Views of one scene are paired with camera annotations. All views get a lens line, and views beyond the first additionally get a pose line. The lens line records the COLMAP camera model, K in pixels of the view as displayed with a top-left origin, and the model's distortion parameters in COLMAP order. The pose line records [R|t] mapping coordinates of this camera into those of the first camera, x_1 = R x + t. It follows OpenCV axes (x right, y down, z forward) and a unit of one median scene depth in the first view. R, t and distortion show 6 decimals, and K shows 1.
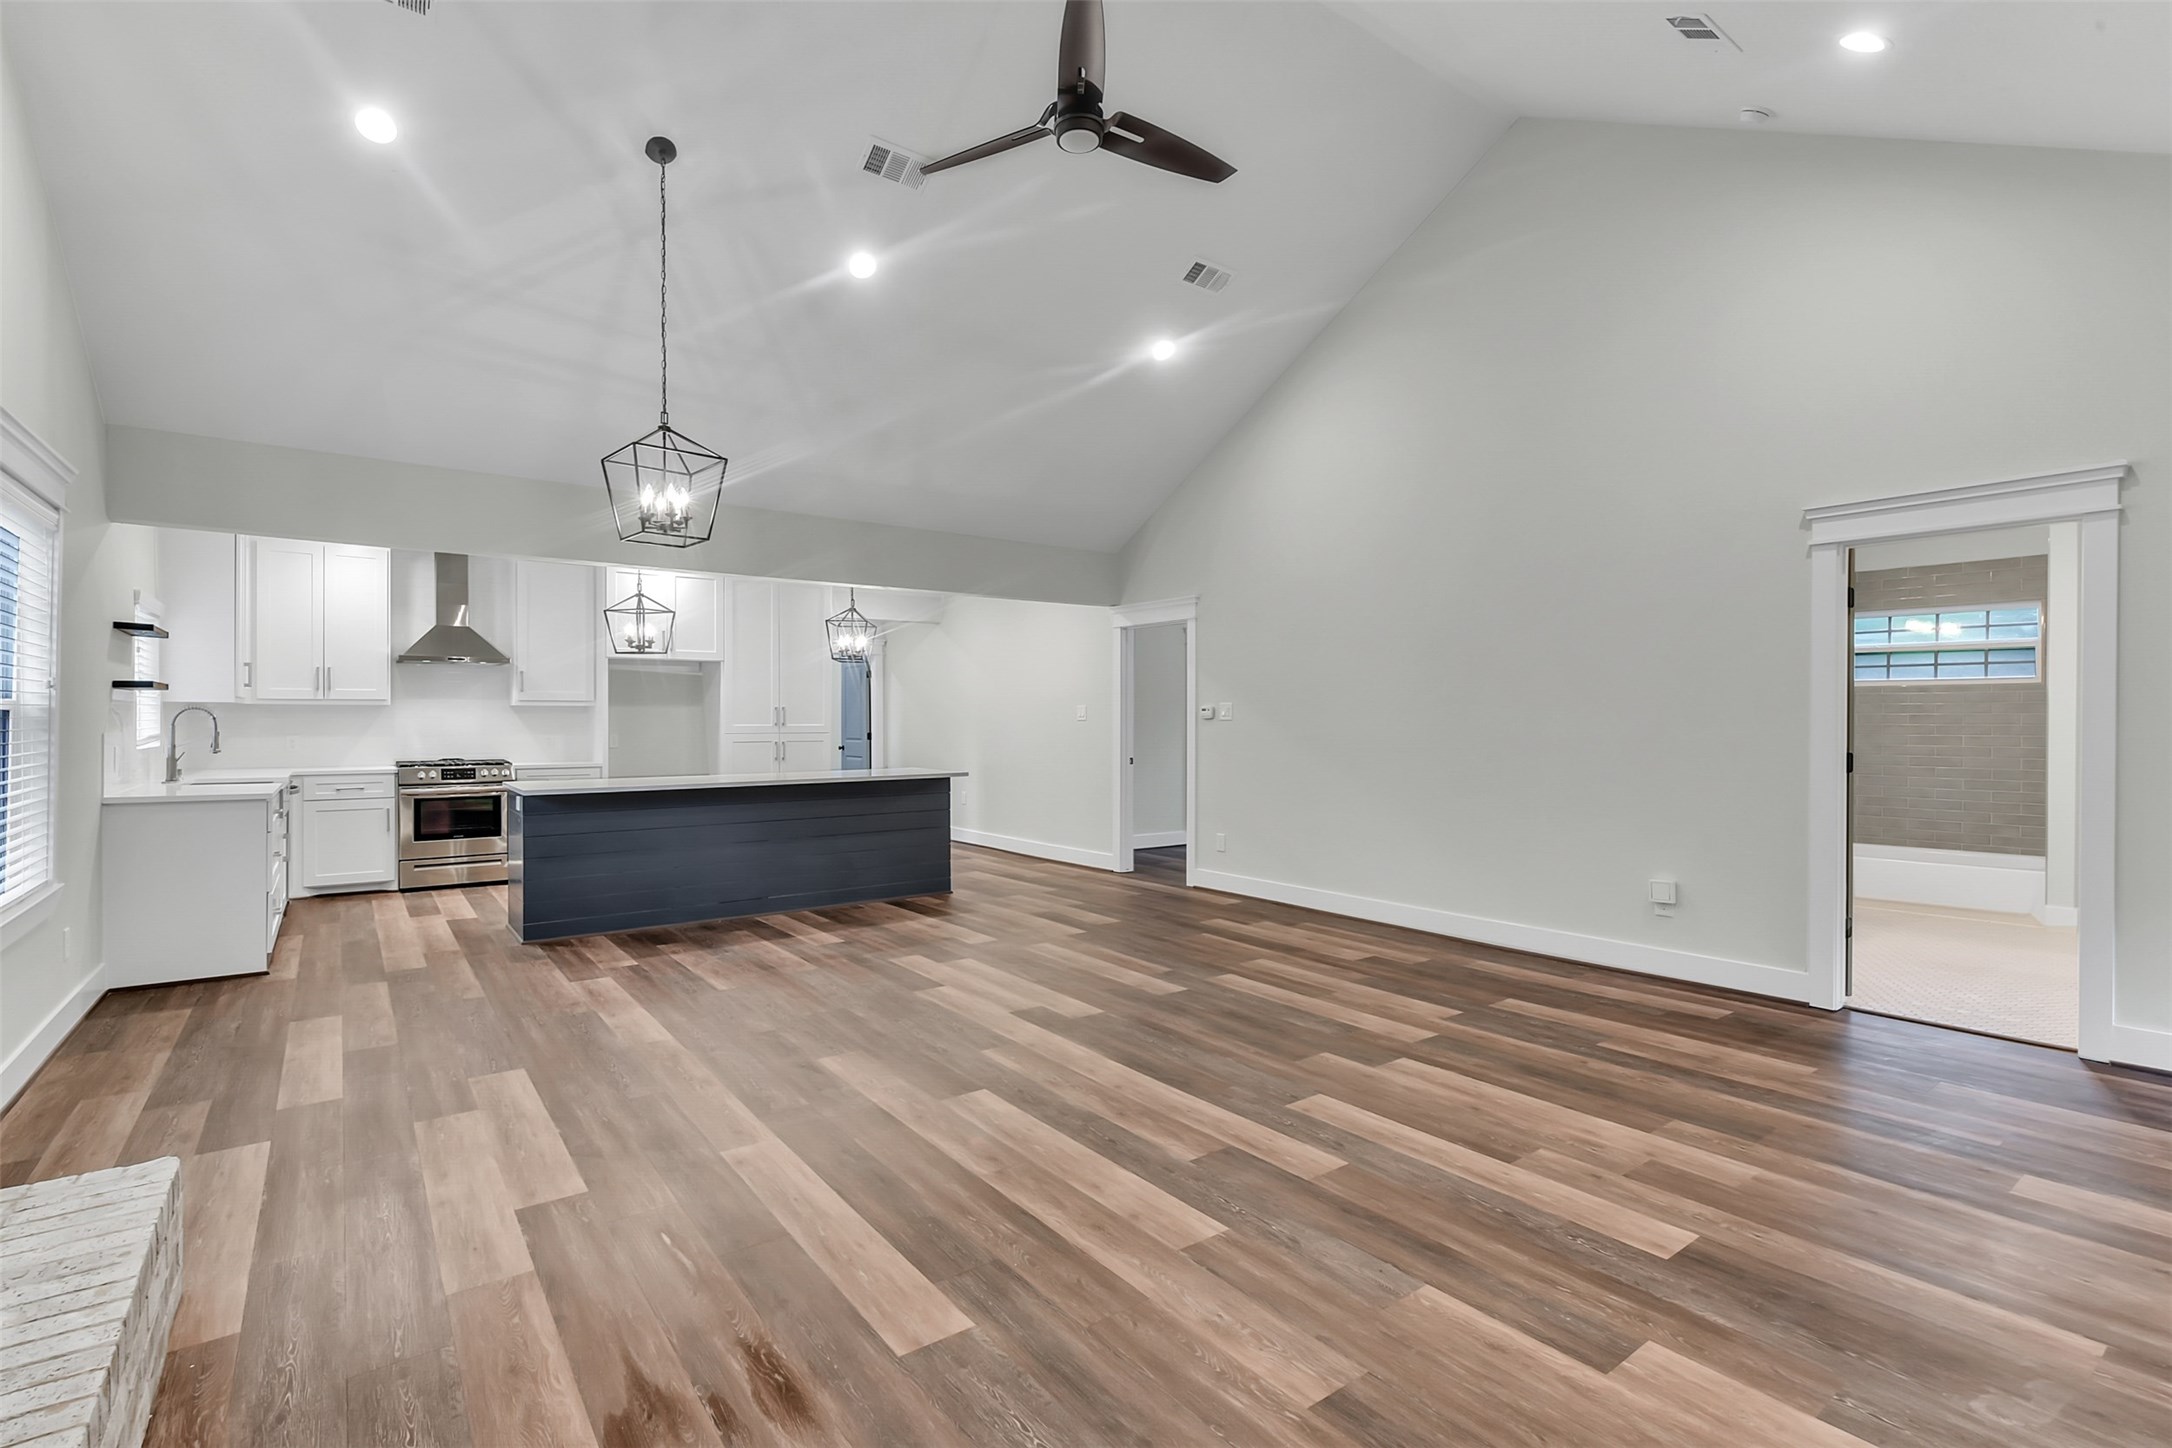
lens RADIAL K [[1013.8, 0, 1066.1], [0, 1013.8, 718.3], [0, 0, 1]] dist [0.002160, -0.000507]
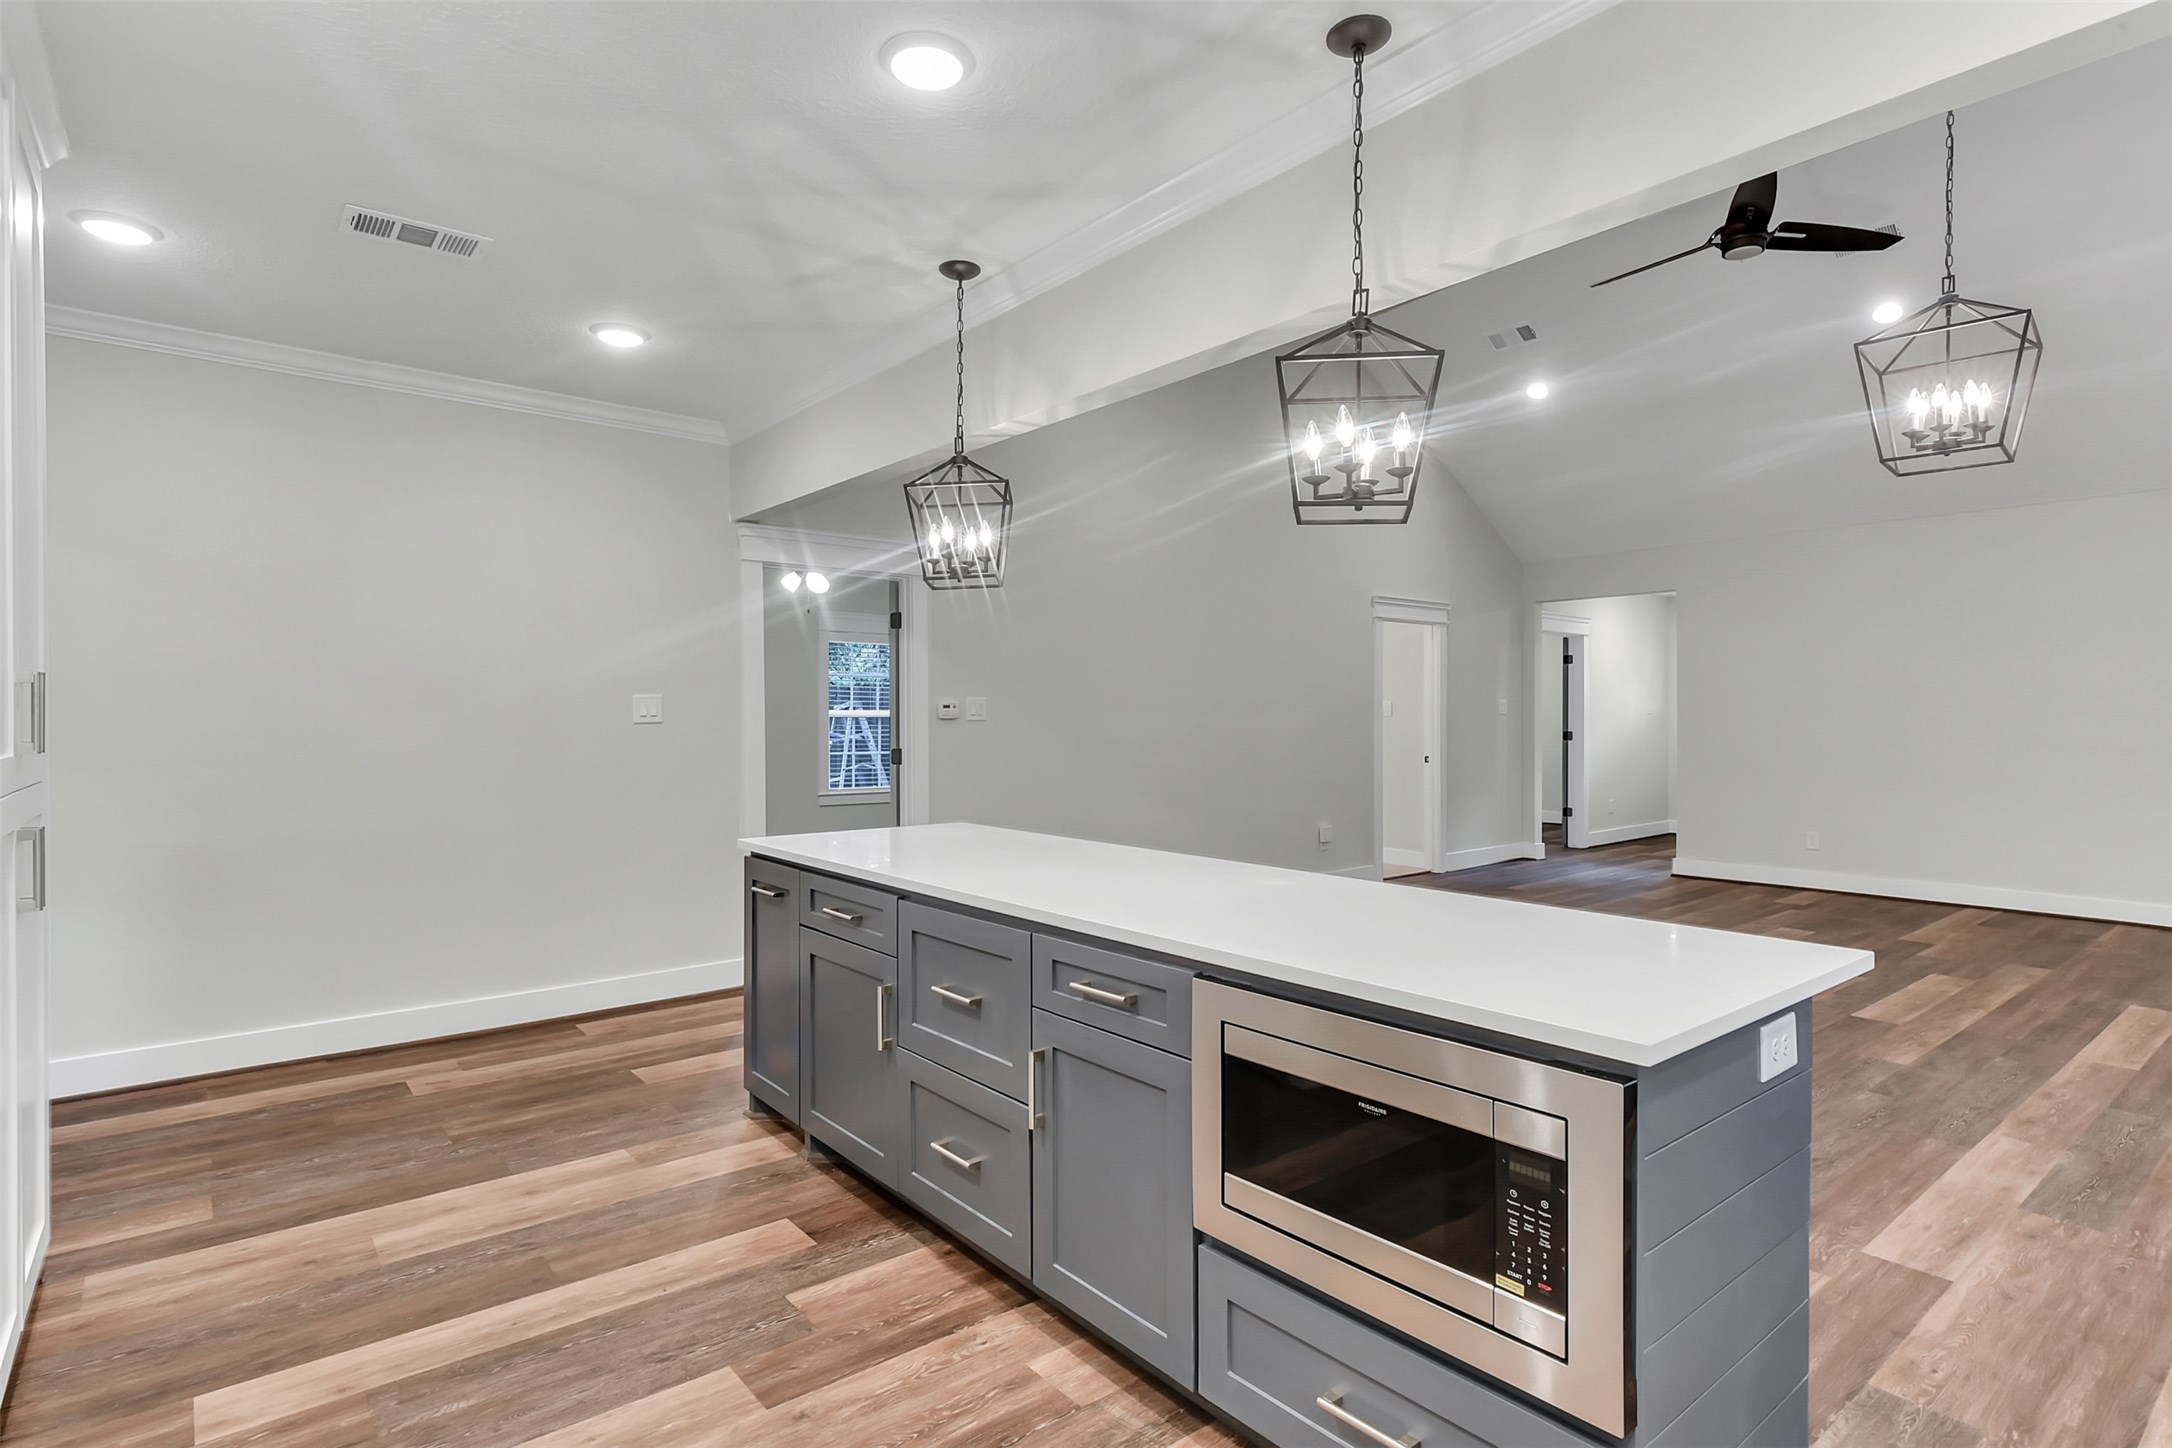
lens RADIAL K [[1087.8, 0, 1085.4], [0, 1087.8, 718.1], [0, 0, 1]] dist [0.012143, -0.005202]
pose [[-0.057130, -0.002465, 0.998364, -1.109296], [-0.000040, 0.999997, 0.002467, -0.003550], [-0.998367, 0.000101, -0.057130, 1.632032]]
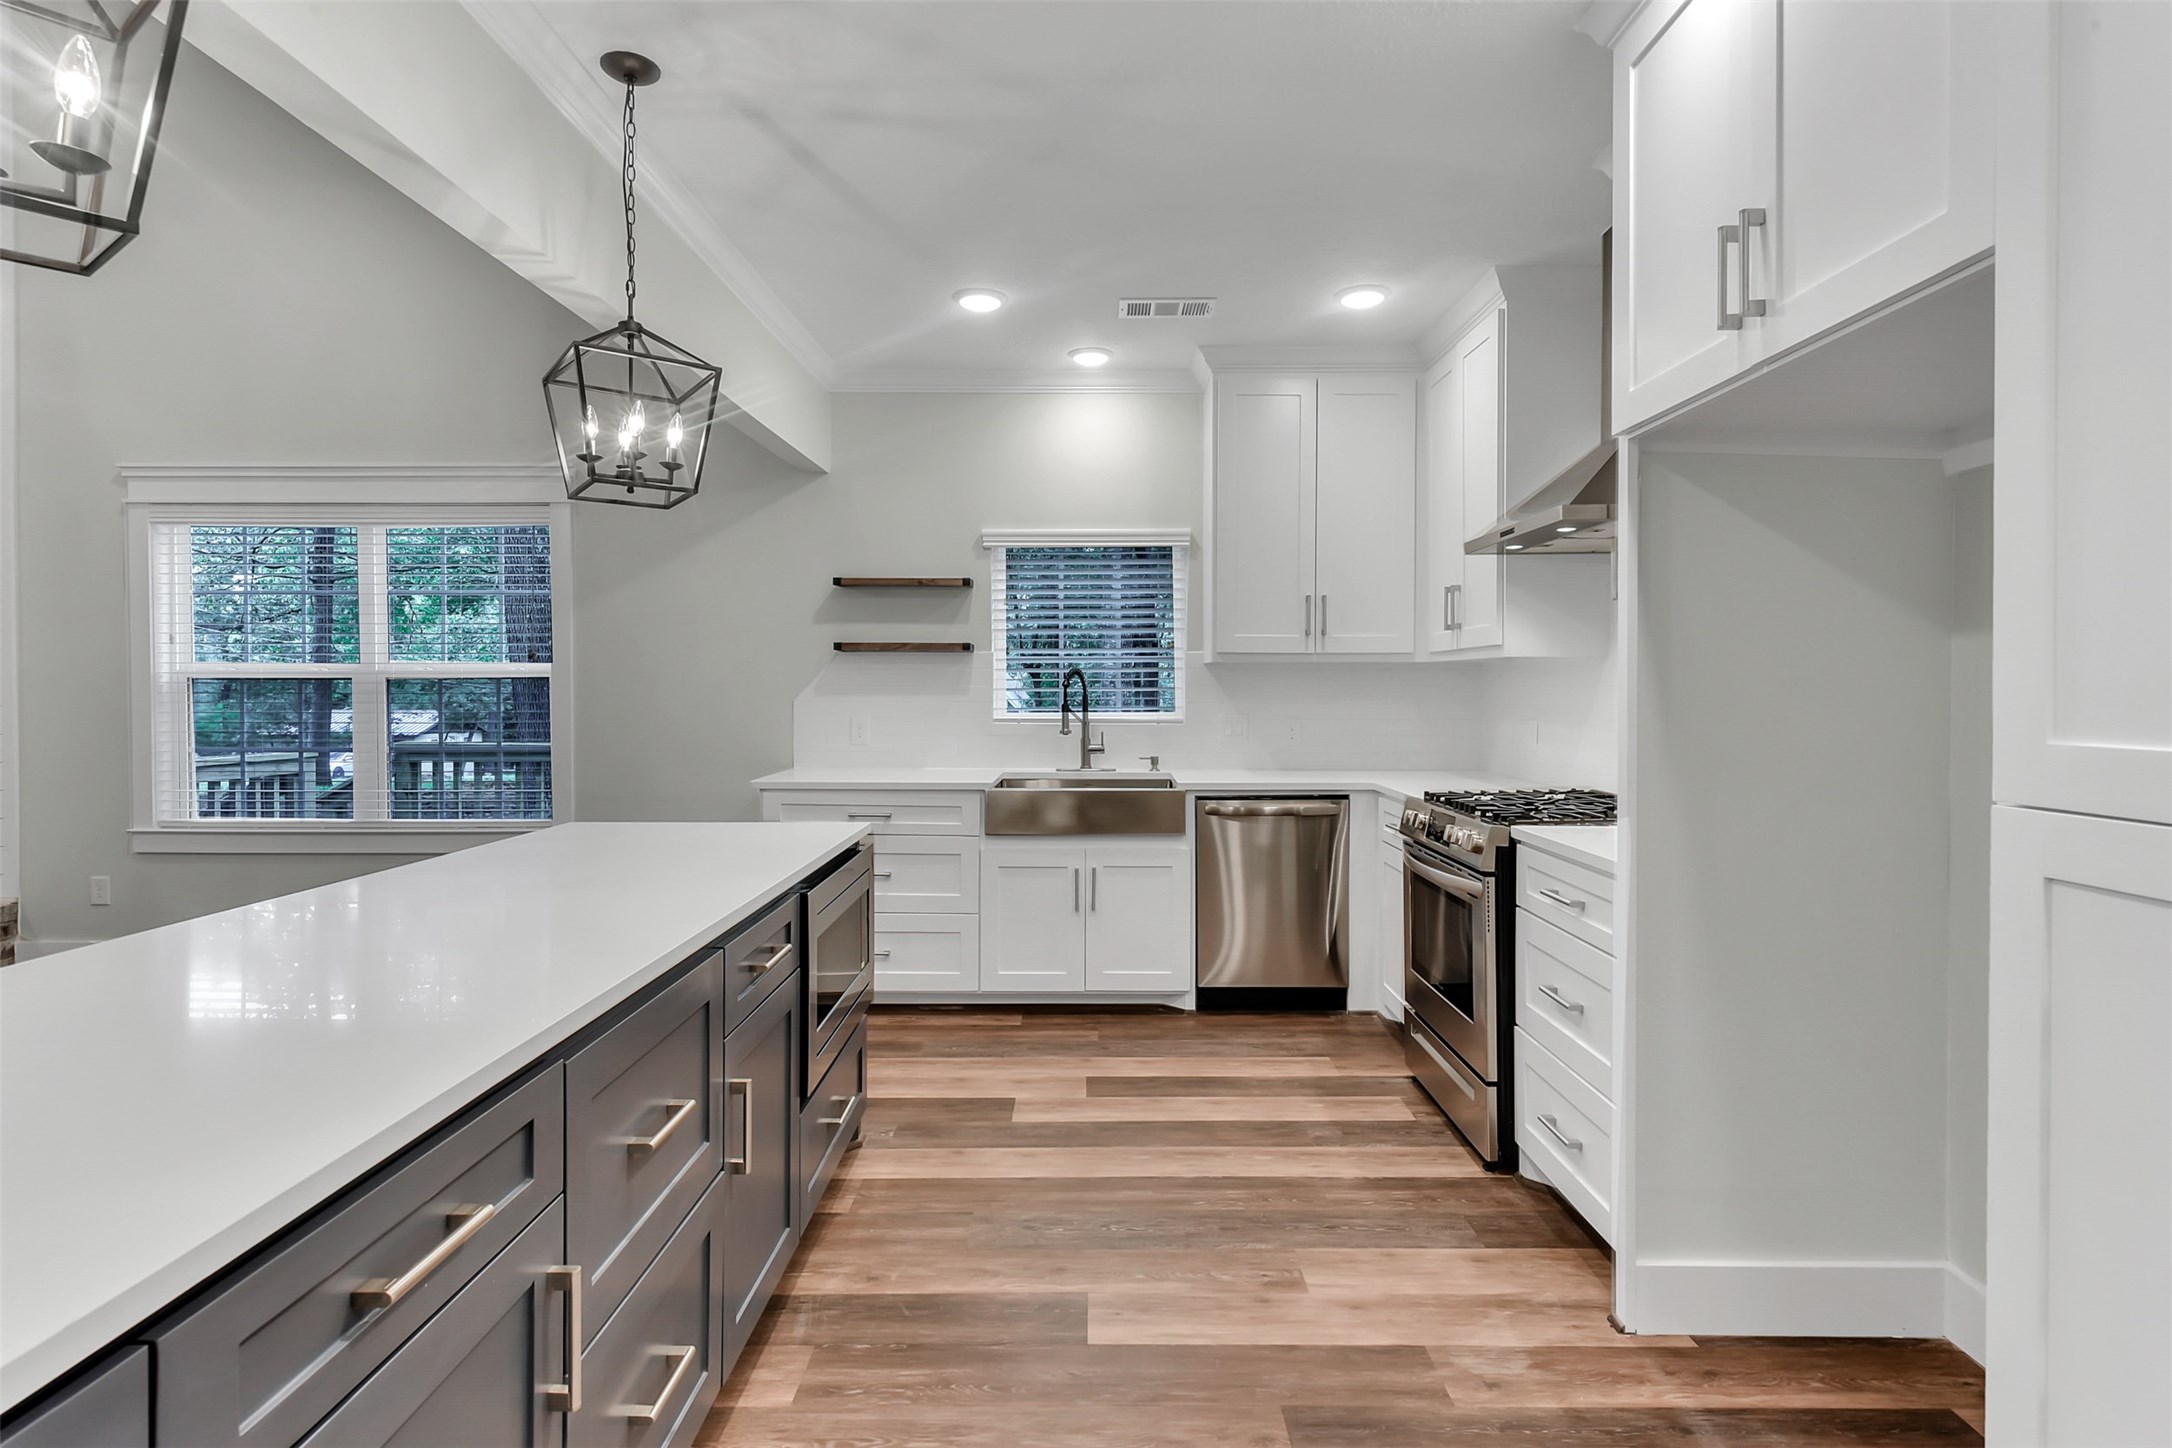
lens RADIAL K [[1106.0, 0, 1080.9], [0, 1106.0, 692.0], [0, 0, 1]] dist [0.028214, -0.000149]
pose [[-0.601176, 0.001710, -0.799115, -0.302012], [-0.003531, 0.999982, 0.004795, 0.000569], [0.799109, 0.005704, -0.601159, 2.004783]]
